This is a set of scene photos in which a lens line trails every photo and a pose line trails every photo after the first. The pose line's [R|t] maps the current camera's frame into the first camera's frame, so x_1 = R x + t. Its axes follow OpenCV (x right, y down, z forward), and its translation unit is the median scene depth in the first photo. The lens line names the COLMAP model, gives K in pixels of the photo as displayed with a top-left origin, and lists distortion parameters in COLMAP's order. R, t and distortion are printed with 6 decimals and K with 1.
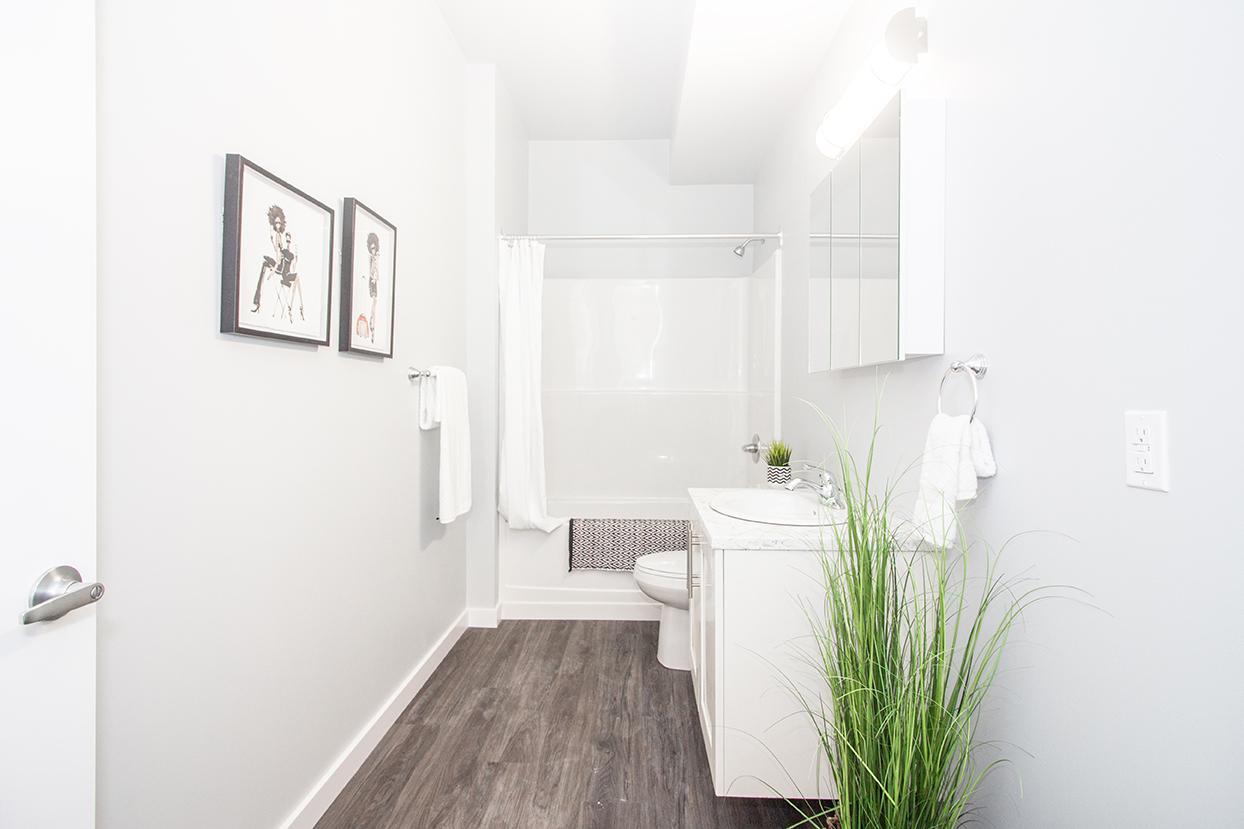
lens RADIAL K [[578.5, 0, 621.6], [0, 578.5, 394.6], [0, 0, 1]] dist [-0.001540, -0.013249]
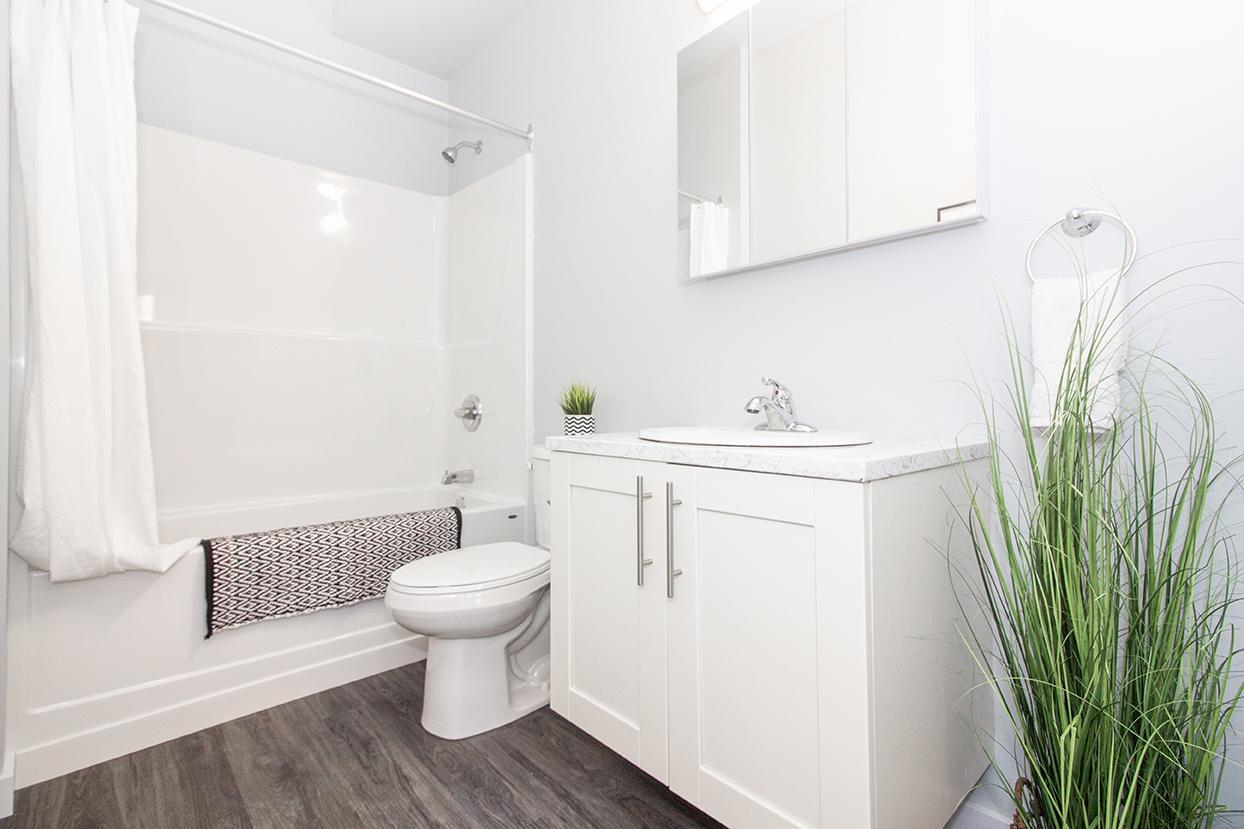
lens RADIAL K [[568.3, 0, 619.1], [0, 568.3, 397.0], [0, 0, 1]] dist [-0.000281, -0.000170]
pose [[0.715173, 0.002358, 0.698943, -0.197090], [0.004932, 0.999952, -0.008419, 0.096947], [-0.698930, 0.009468, 0.715127, 0.384587]]
